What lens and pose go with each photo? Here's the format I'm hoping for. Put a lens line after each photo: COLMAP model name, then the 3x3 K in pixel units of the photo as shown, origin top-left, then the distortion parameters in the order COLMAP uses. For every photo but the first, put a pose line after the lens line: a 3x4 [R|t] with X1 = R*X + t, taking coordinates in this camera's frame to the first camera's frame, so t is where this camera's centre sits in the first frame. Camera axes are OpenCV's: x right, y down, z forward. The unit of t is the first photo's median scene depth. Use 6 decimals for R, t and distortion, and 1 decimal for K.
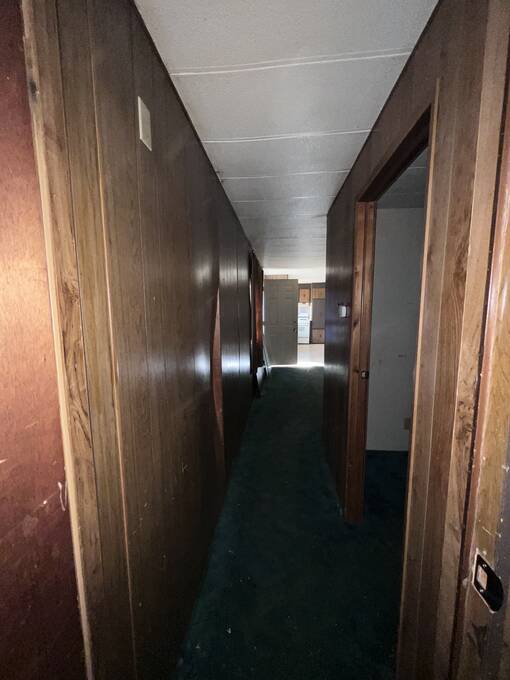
lens RADIAL K [[271.2, 0, 254.7], [0, 271.2, 339.2], [0, 0, 1]] dist [0.002913, 0.000182]
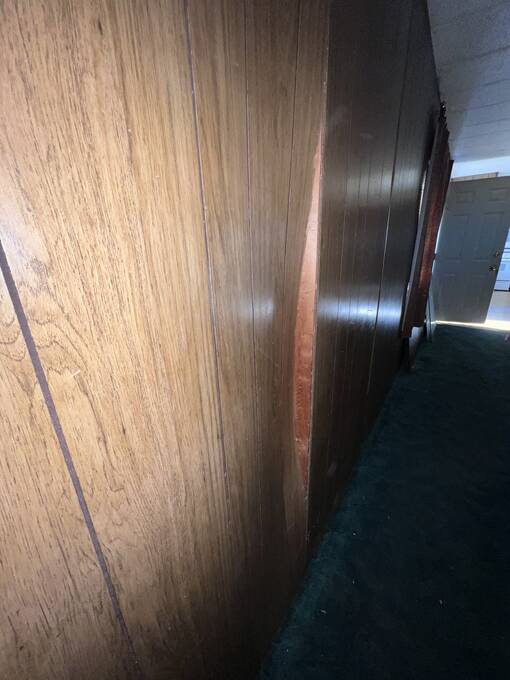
lens RADIAL K [[271.2, 0, 255.8], [0, 271.2, 338.1], [0, 0, 1]] dist [0.002913, 0.000182]
pose [[0.863223, 0.147186, -0.482889, 0.003596], [-0.043865, 0.974804, 0.218710, 0.008331], [0.502913, -0.167614, 0.847929, 0.215812]]
